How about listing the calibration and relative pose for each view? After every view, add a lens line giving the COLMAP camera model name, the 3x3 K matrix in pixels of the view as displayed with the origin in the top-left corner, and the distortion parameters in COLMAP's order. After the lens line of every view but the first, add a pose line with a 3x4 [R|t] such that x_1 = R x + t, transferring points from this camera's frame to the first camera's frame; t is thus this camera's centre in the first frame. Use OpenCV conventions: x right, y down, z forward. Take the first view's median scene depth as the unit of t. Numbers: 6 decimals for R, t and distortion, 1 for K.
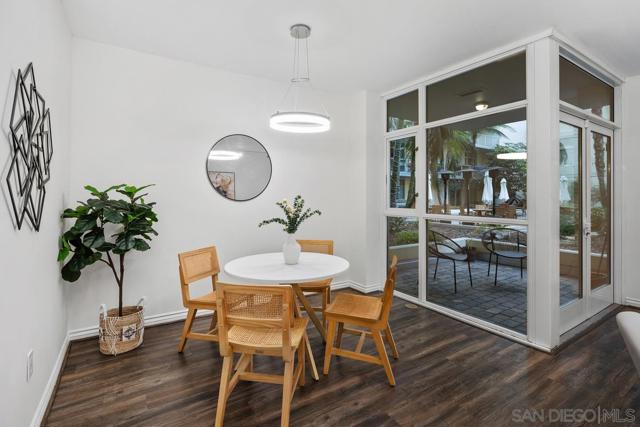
lens RADIAL K [[305.3, 0, 321.6], [0, 305.3, 192.7], [0, 0, 1]] dist [-0.000077, -0.000073]
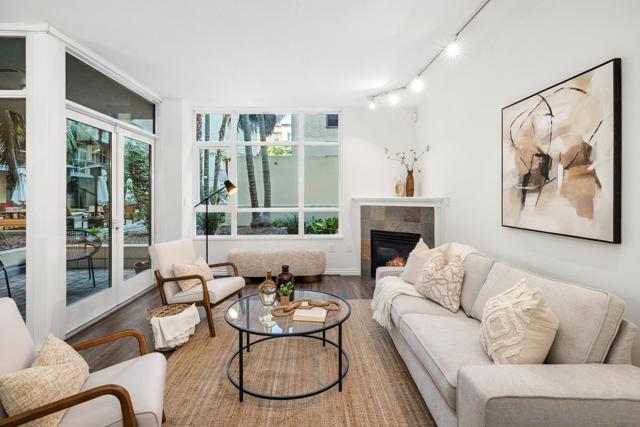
lens RADIAL K [[303.1, 0, 337.1], [0, 303.1, 197.4], [0, 0, 1]] dist [0.001154, 0.000416]
pose [[0.450659, -0.007779, 0.892662, 0.184760], [-0.003959, 0.999935, 0.010713, 0.004863], [-0.892687, -0.008362, 0.450599, -0.180778]]
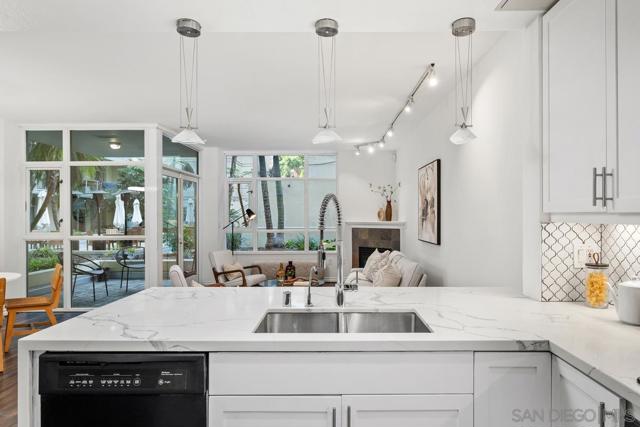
lens RADIAL K [[387.3, 0, 320.0], [0, 387.3, 213.5], [0, 0, 1]] dist [0.001513, -0.000780]
pose [[0.559182, 0.000767, 0.829045, -0.349350], [0.000151, 0.999999, -0.001027, -0.017610], [-0.829045, 0.000700, 0.559181, -0.627359]]
